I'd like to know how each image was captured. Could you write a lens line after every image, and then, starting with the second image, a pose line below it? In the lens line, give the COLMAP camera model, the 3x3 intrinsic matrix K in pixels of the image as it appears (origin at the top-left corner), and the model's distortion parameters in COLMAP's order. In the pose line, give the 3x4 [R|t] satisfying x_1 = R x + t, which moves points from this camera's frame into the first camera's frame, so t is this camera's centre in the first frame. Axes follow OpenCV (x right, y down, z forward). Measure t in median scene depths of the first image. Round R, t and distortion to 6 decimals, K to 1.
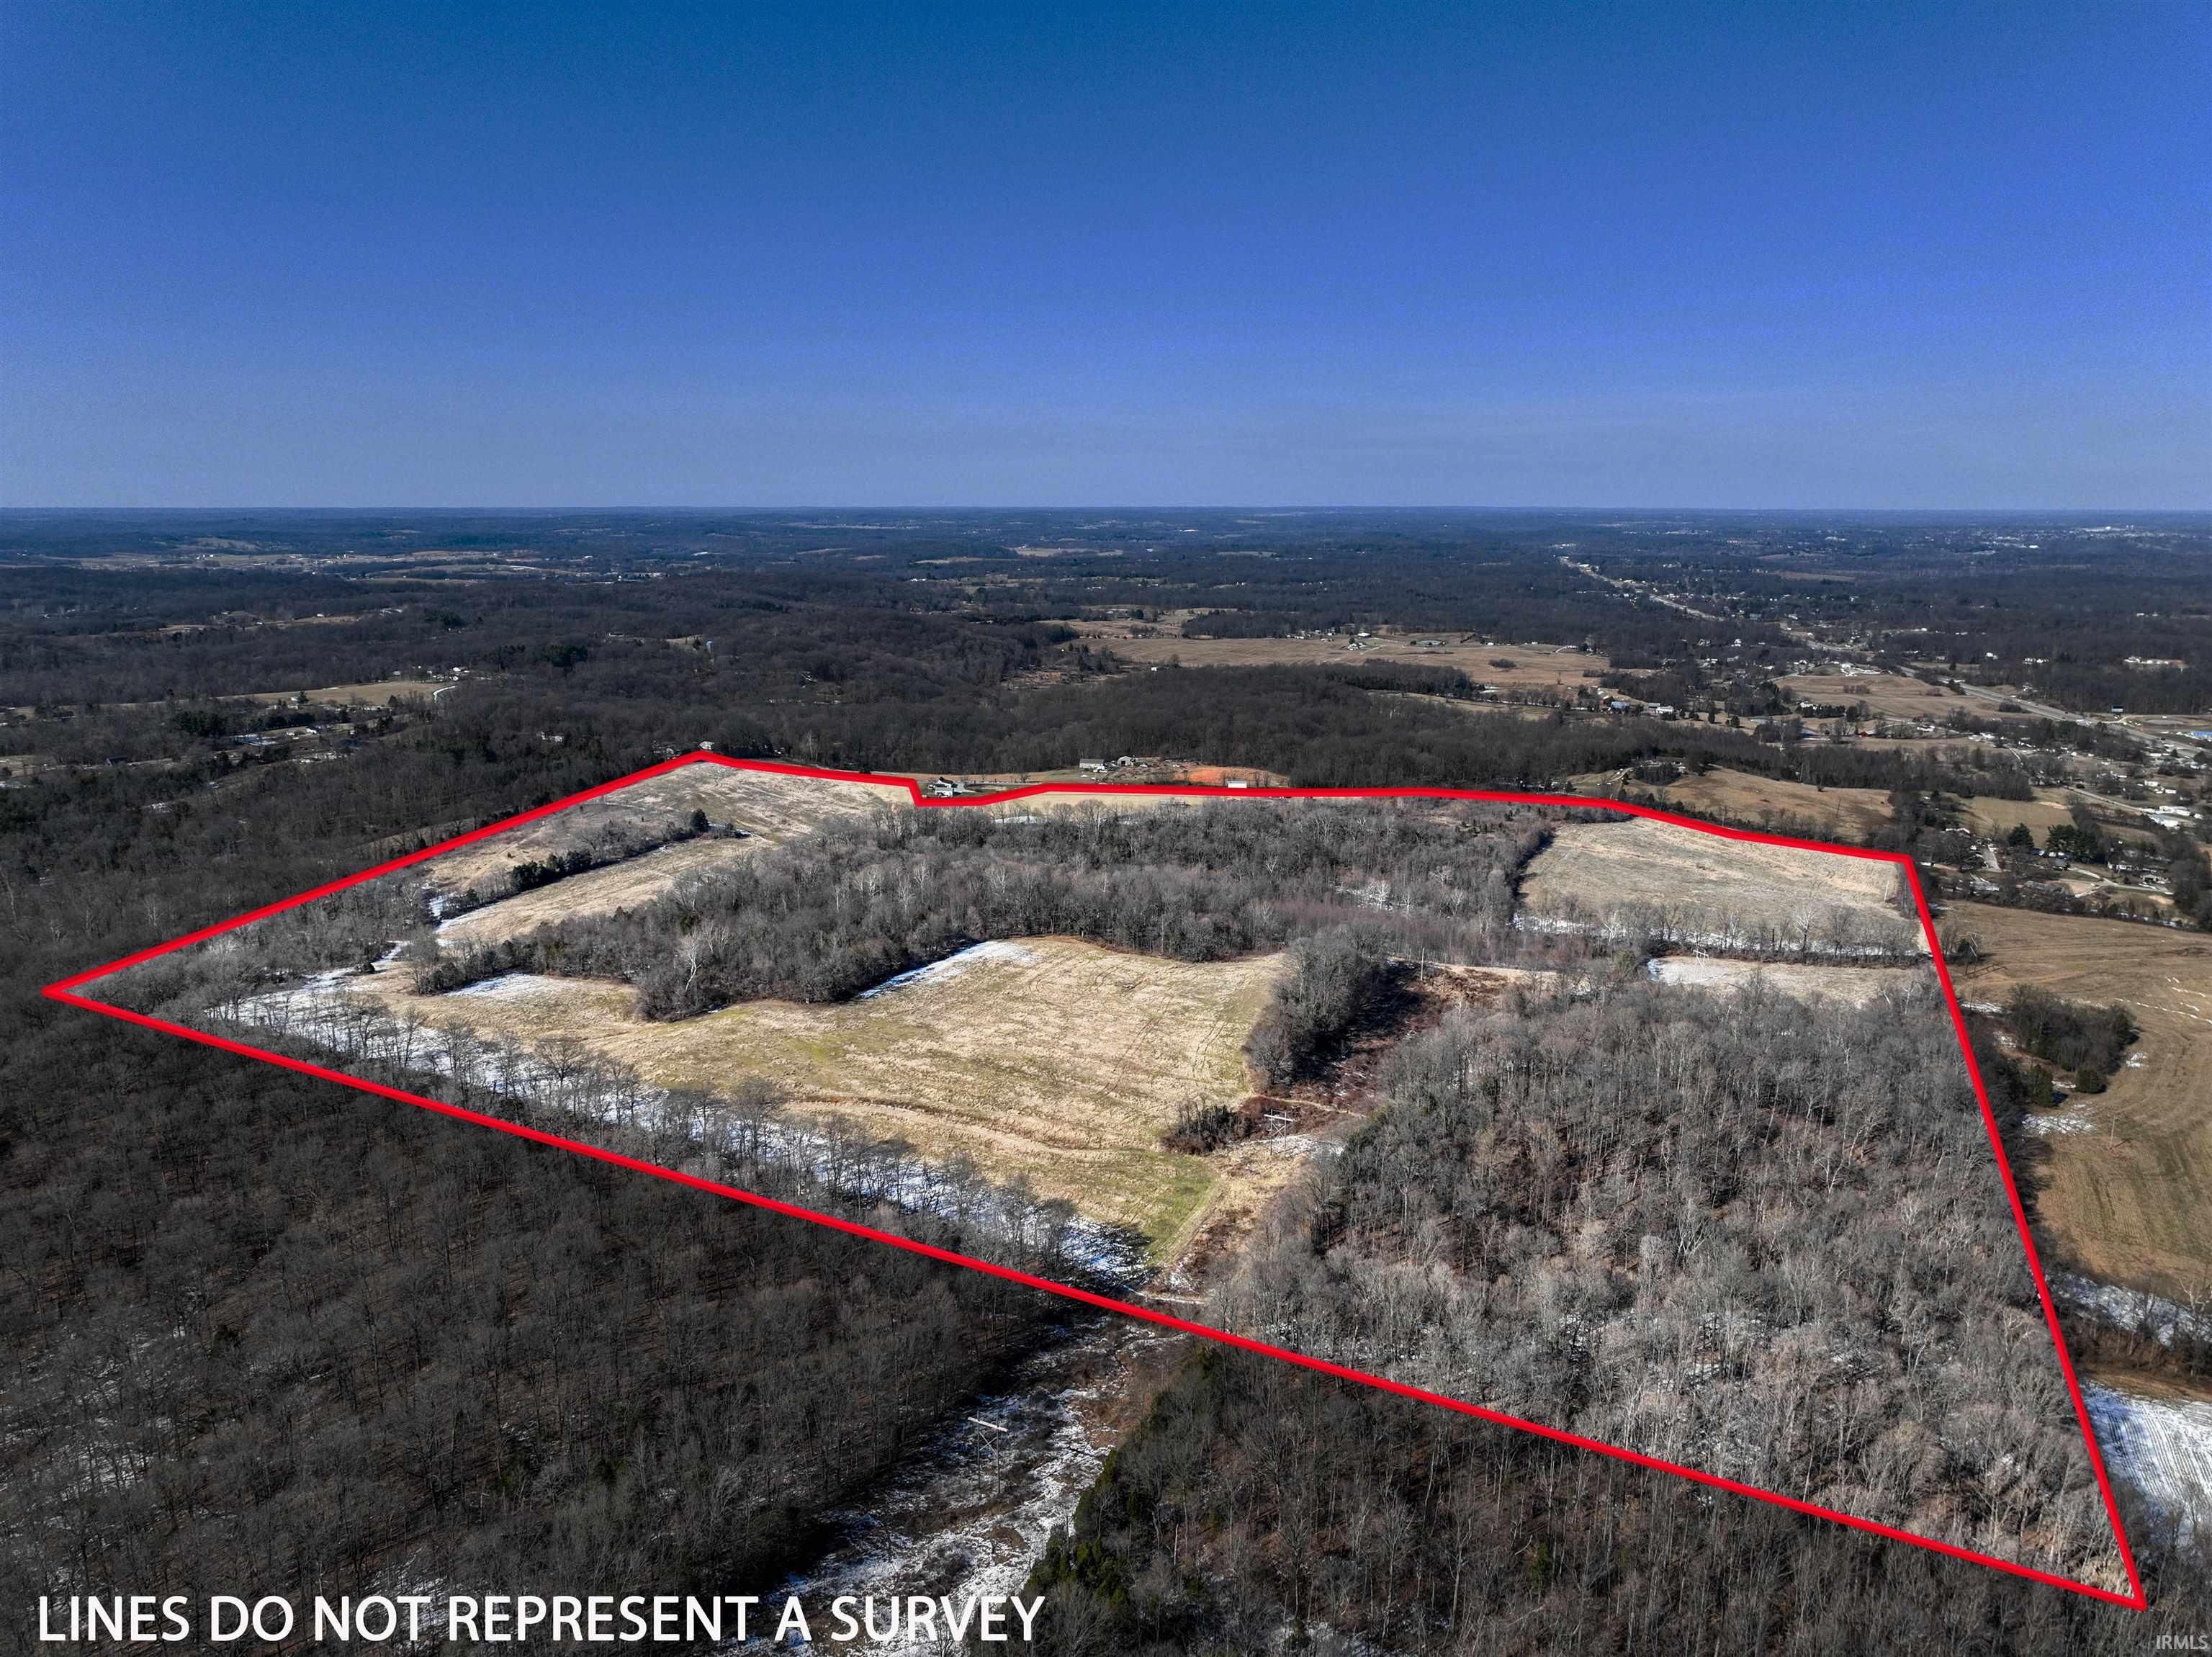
lens RADIAL K [[1541.0, 0, 1119.4], [0, 1541.0, 826.9], [0, 0, 1]] dist [0.008609, 0.008132]
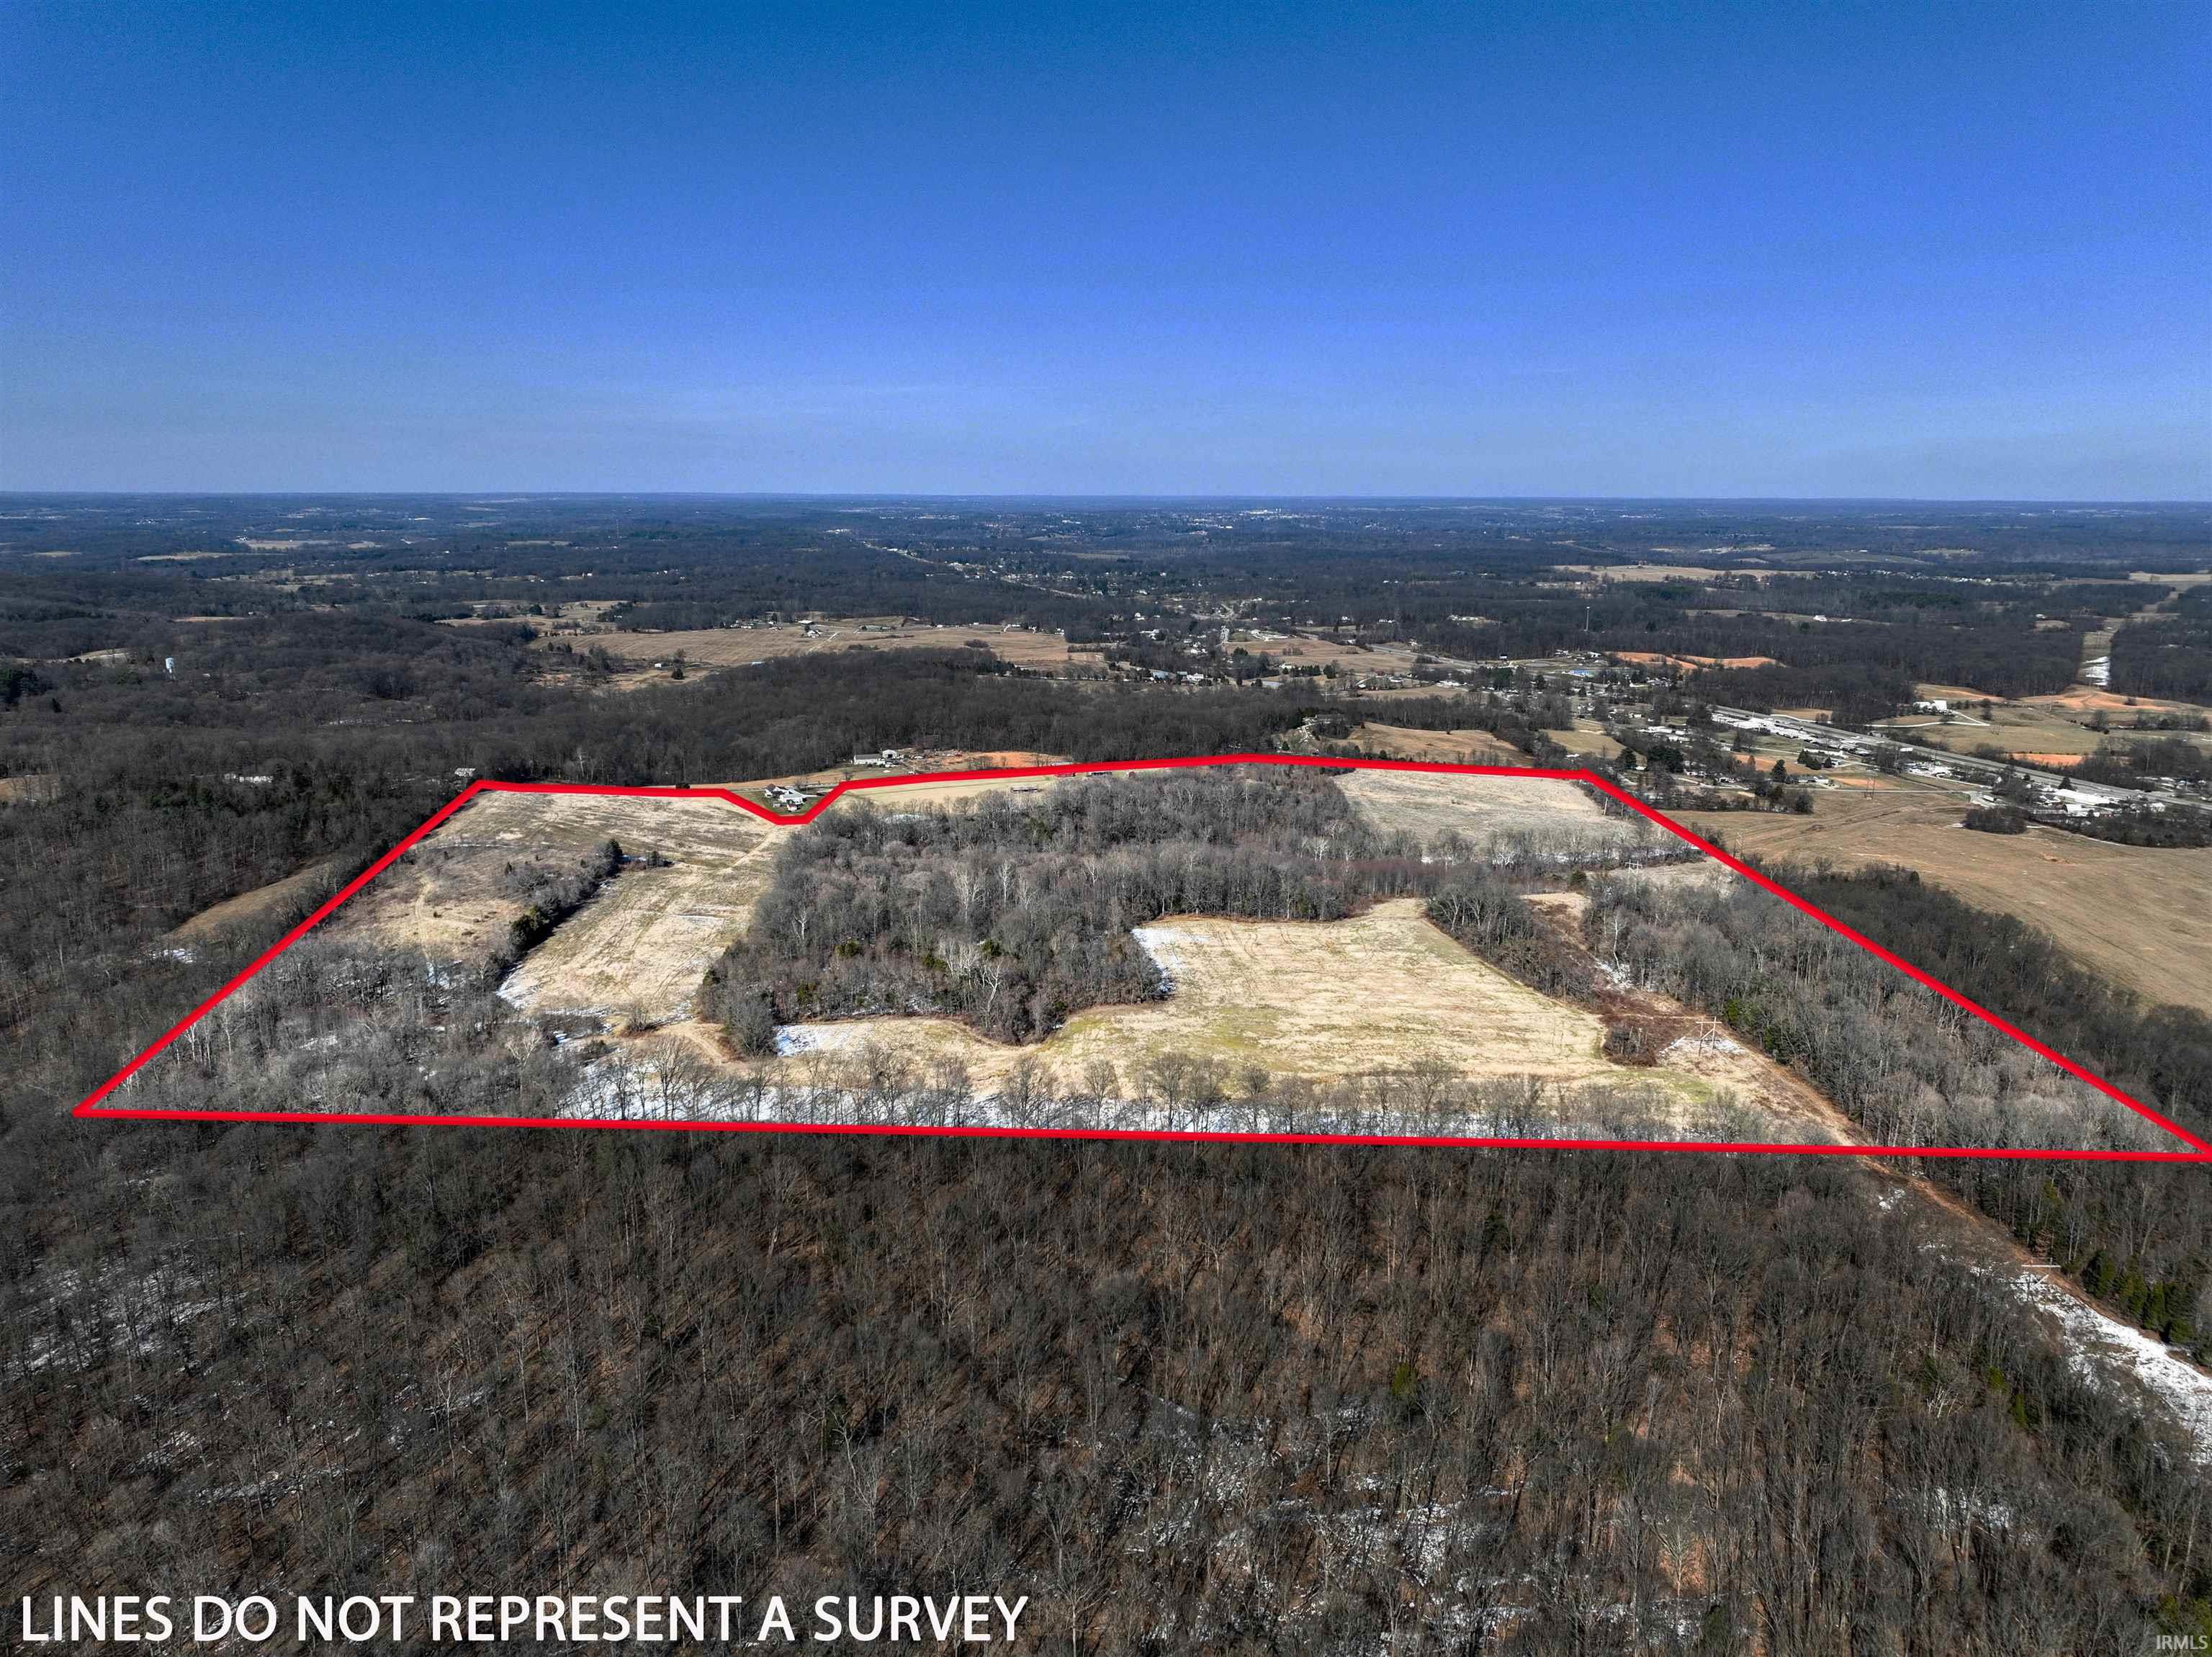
lens RADIAL K [[1541.0, 0, 1119.4], [0, 1541.0, 826.9], [0, 0, 1]] dist [0.008609, 0.008132]
pose [[0.887960, -0.099594, 0.449007, -0.337813], [0.095711, 0.994914, 0.031402, -0.014967], [-0.449851, 0.015091, 0.892976, 0.073193]]
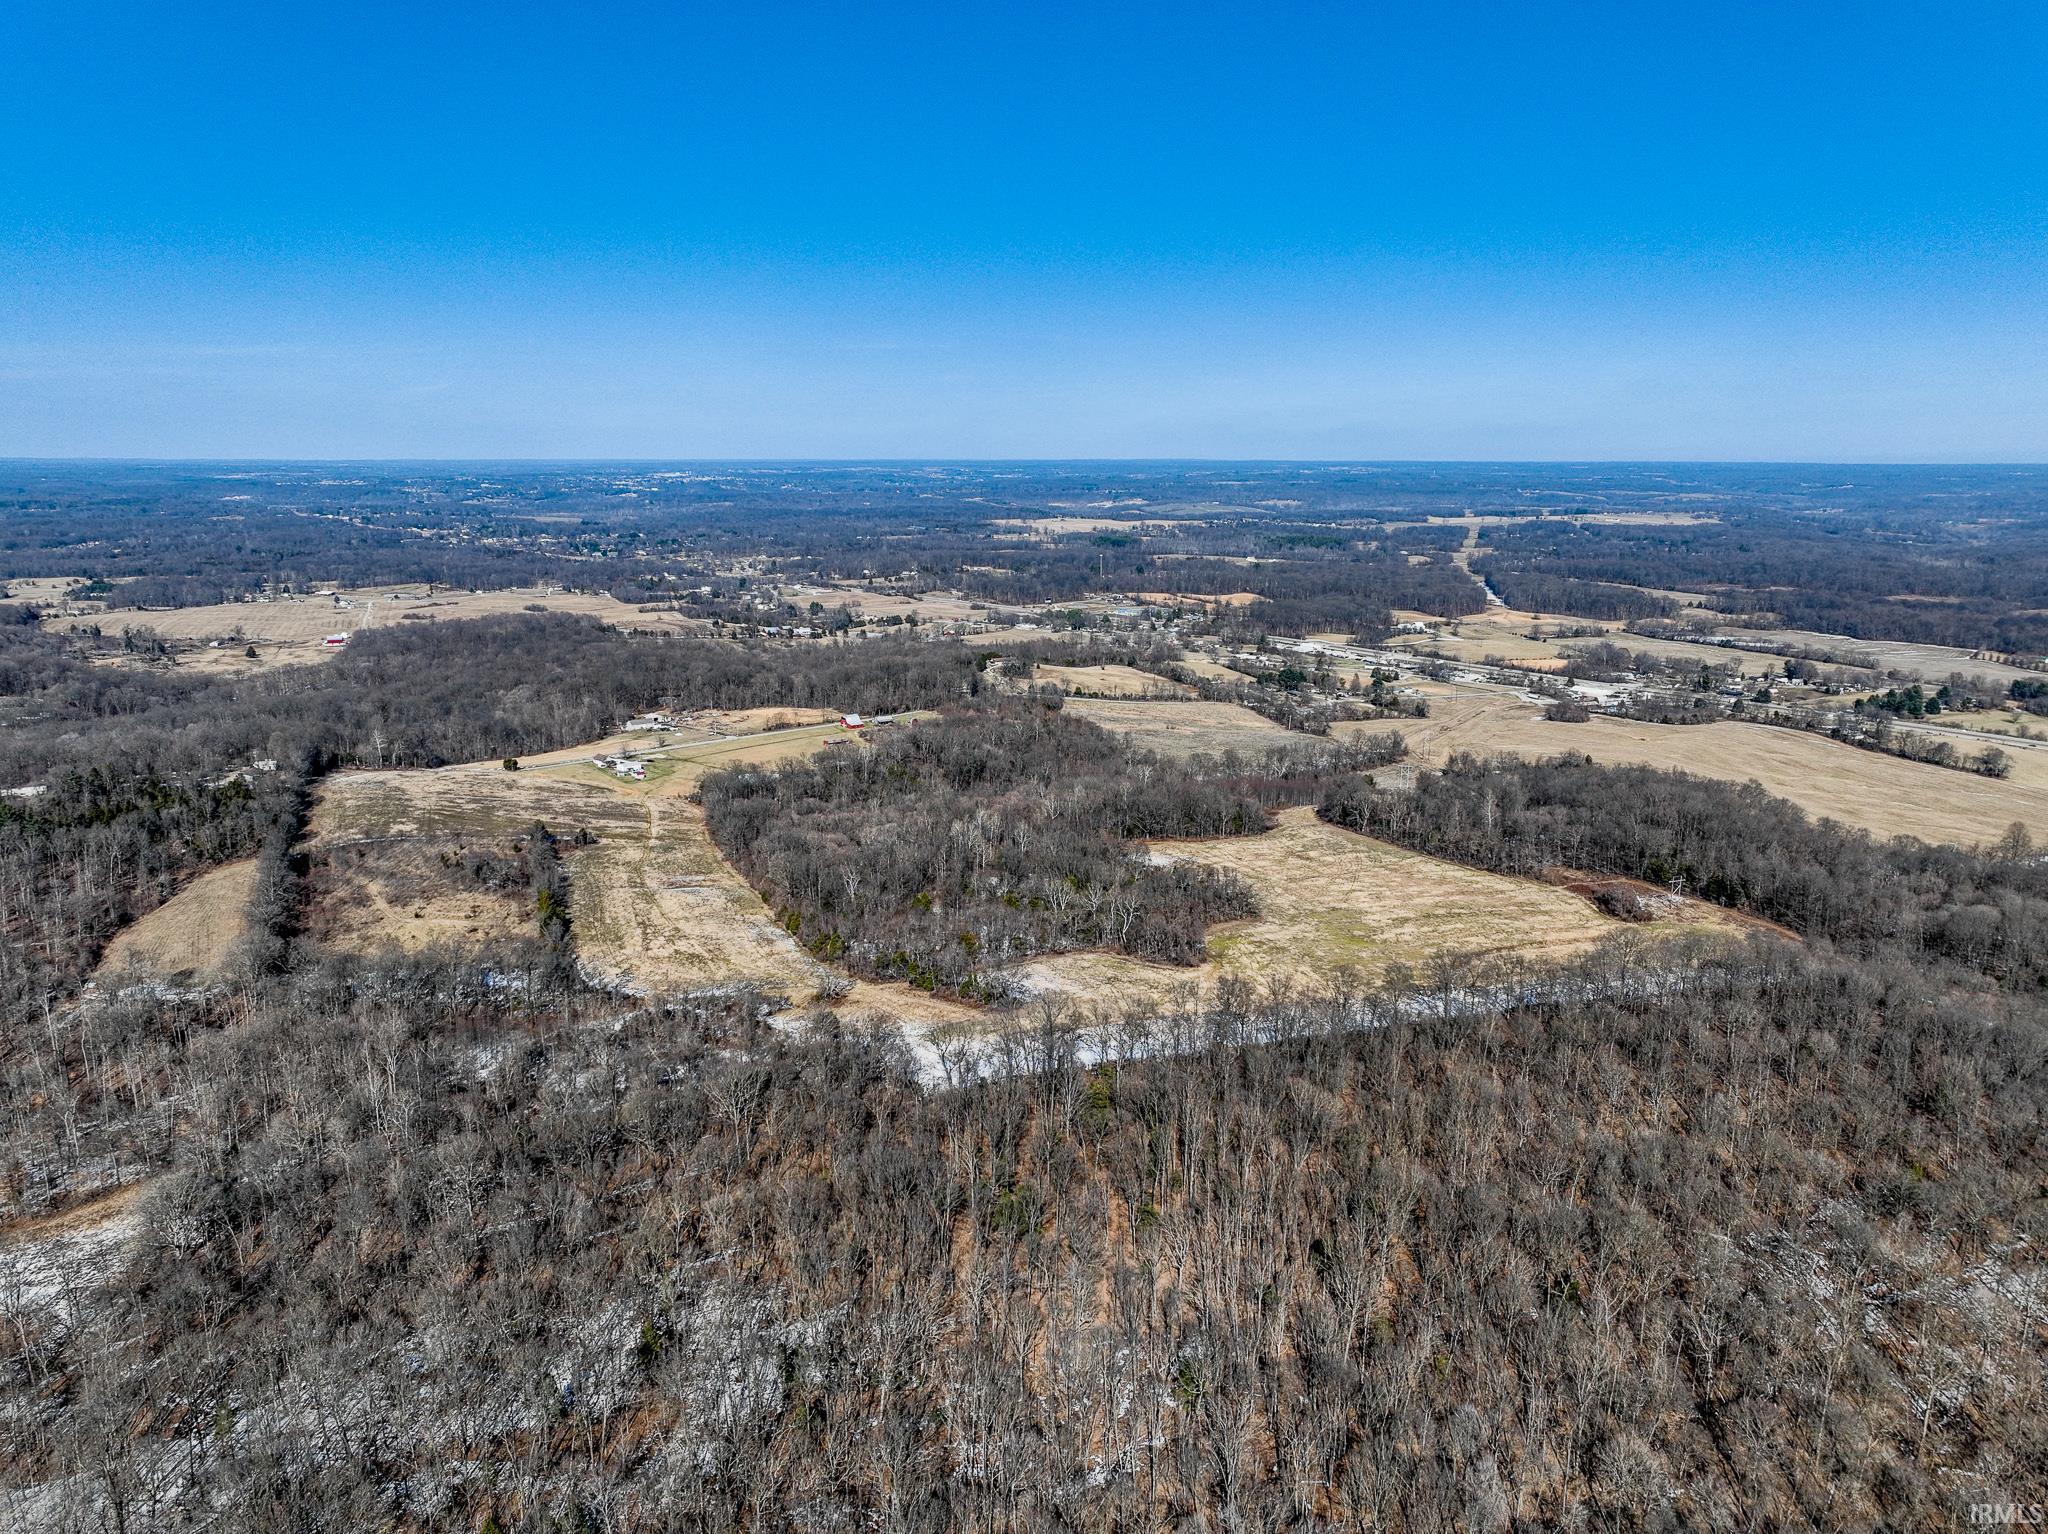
lens RADIAL K [[1426.7, 0, 1036.4], [0, 1426.7, 765.5], [0, 0, 1]] dist [0.008609, 0.008132]
pose [[0.681866, -0.161525, 0.713421, -0.527391], [0.155857, 0.985000, 0.074050, -0.046277], [-0.714680, 0.060700, 0.696813, 0.216910]]
